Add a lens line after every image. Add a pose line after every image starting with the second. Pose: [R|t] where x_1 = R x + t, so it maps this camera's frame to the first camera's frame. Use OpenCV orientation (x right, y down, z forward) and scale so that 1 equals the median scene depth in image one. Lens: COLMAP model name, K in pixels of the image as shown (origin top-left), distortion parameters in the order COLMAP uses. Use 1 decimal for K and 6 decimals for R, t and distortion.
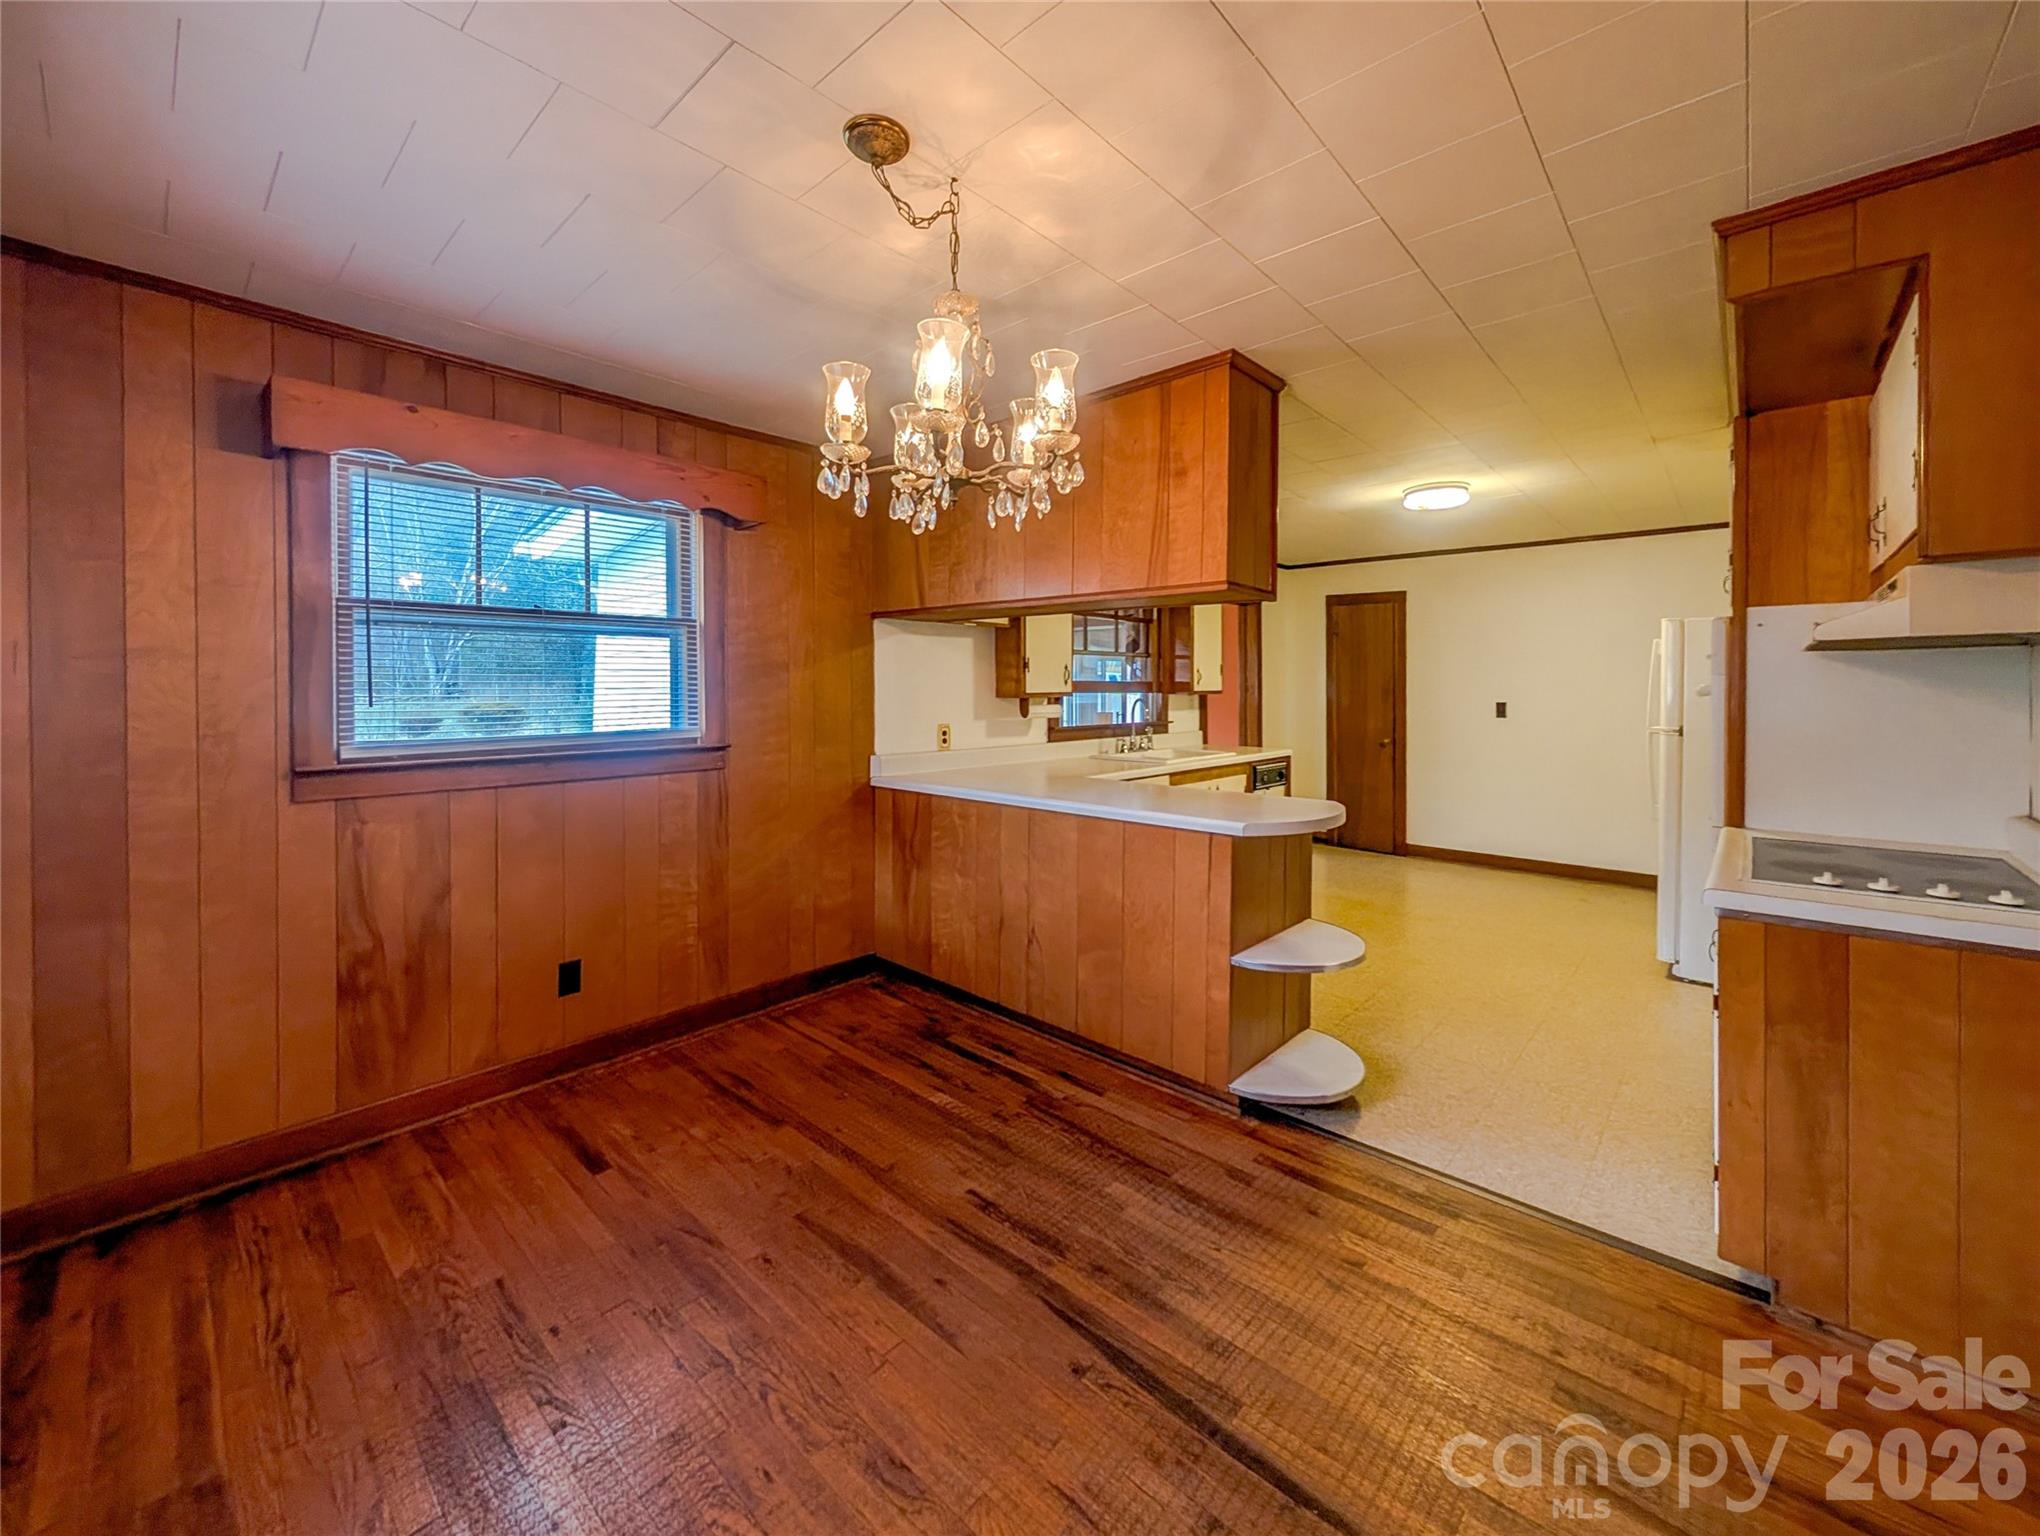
lens RADIAL K [[812.3, 0, 1016.3], [0, 812.3, 691.6], [0, 0, 1]] dist [0.000884, 0.000122]
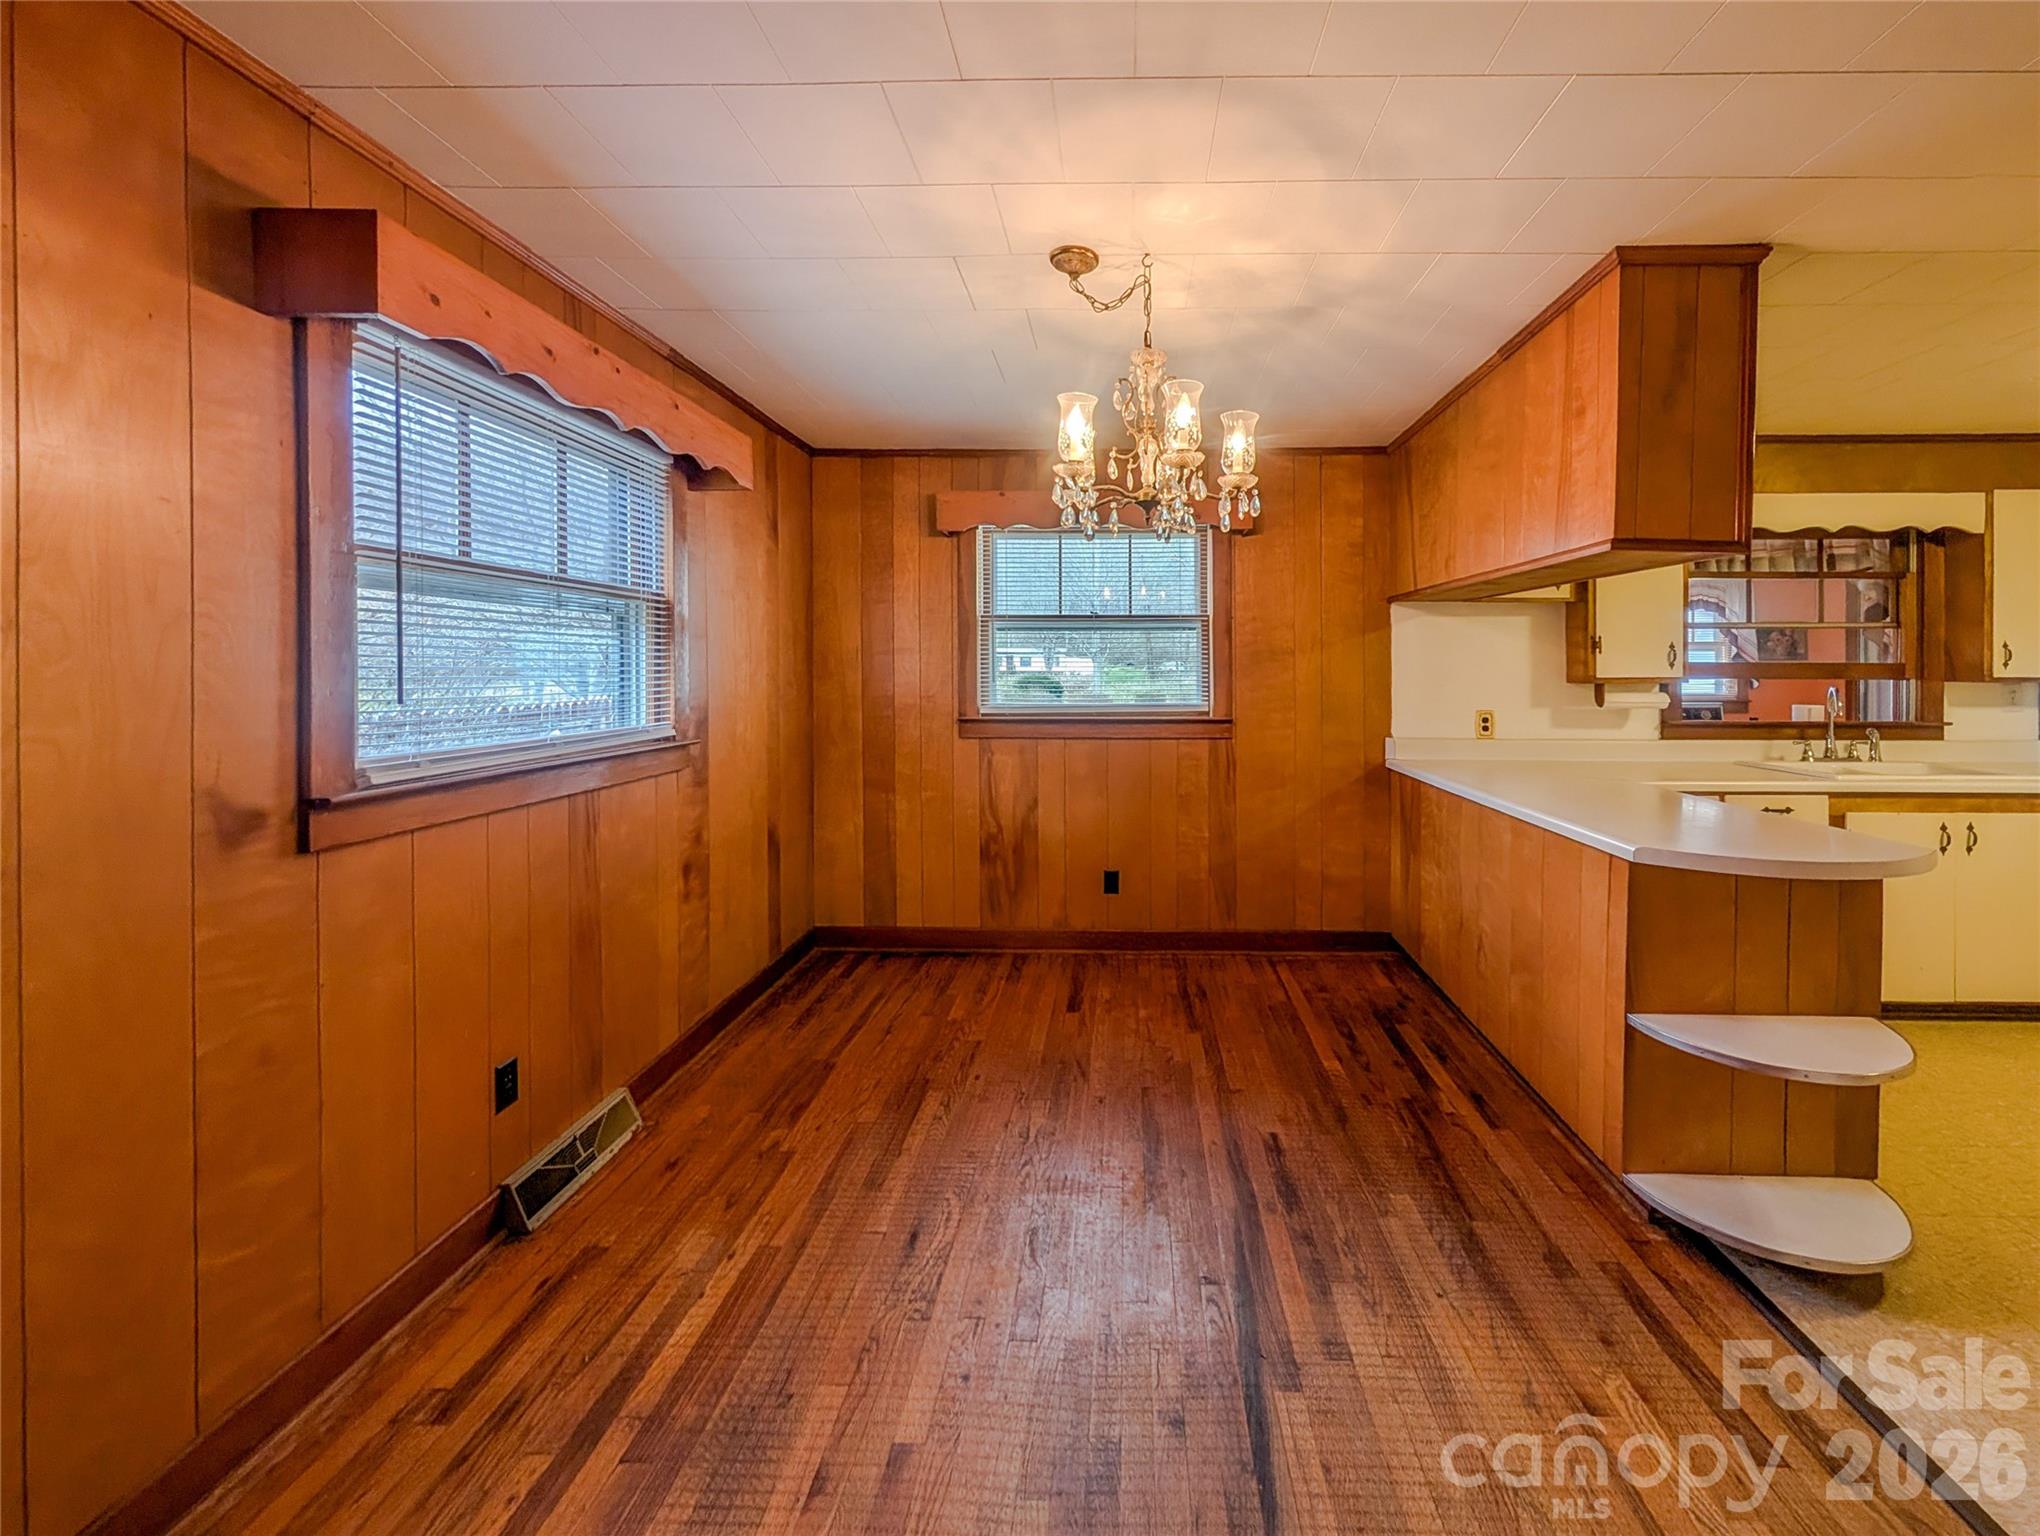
lens RADIAL K [[809.4, 0, 1107.1], [0, 809.4, 676.0], [0, 0, 1]] dist [0.000472, 0.000022]
pose [[0.660529, 0.008030, -0.750758, 0.508480], [-0.005699, 0.999968, 0.005681, -0.003329], [0.750779, 0.000526, 0.660553, 0.097373]]
